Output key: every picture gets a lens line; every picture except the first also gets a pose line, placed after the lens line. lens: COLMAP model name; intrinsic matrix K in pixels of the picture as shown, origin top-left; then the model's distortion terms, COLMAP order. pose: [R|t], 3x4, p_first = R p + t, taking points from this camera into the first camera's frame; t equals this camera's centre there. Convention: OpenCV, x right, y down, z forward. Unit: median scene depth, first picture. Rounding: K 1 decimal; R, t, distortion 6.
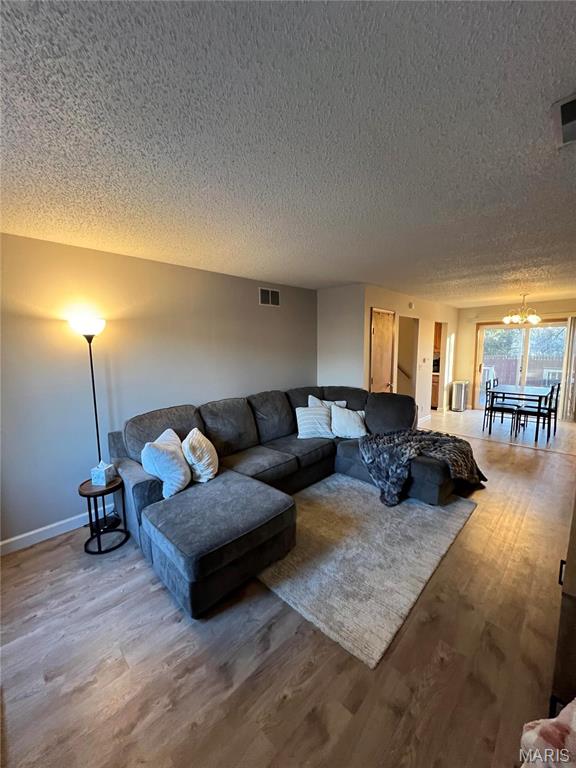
lens RADIAL K [[304.6, 0, 285.0], [0, 304.6, 380.0], [0, 0, 1]] dist [0.002333, 0.000045]
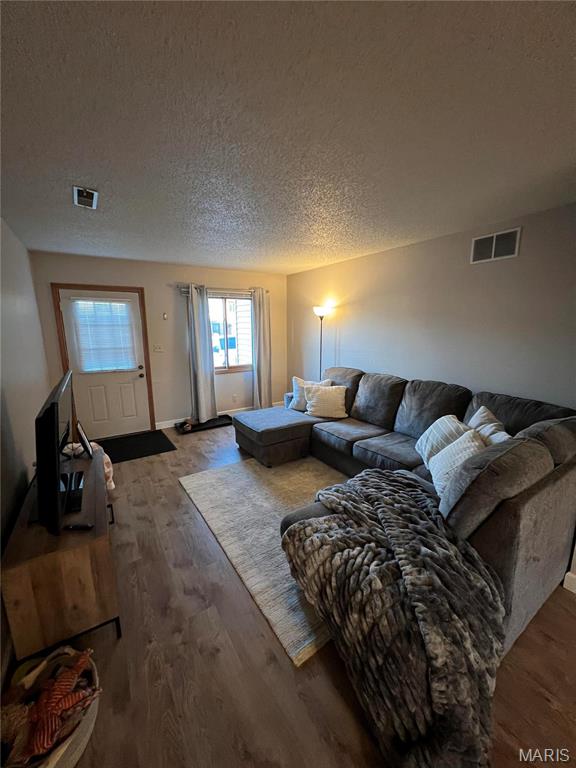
lens RADIAL K [[304.6, 0, 289.5], [0, 304.6, 383.7], [0, 0, 1]] dist [0.002333, 0.000045]
pose [[-0.213993, 0.200505, -0.956036, 1.208889], [-0.102106, 0.968755, 0.226027, -0.151393], [0.971484, 0.145986, -0.186834, 1.228344]]
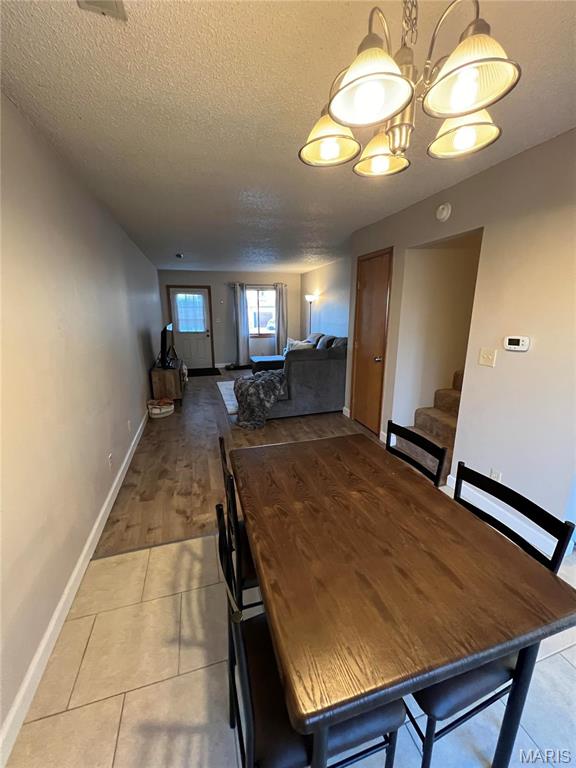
lens RADIAL K [[304.6, 0, 286.5], [0, 304.6, 387.2], [0, 0, 1]] dist [0.002333, 0.000045]
pose [[-0.481664, 0.224202, -0.847191, 2.088081], [-0.090797, 0.948751, 0.302701, -0.231277], [0.871640, 0.222722, -0.436623, 2.257299]]
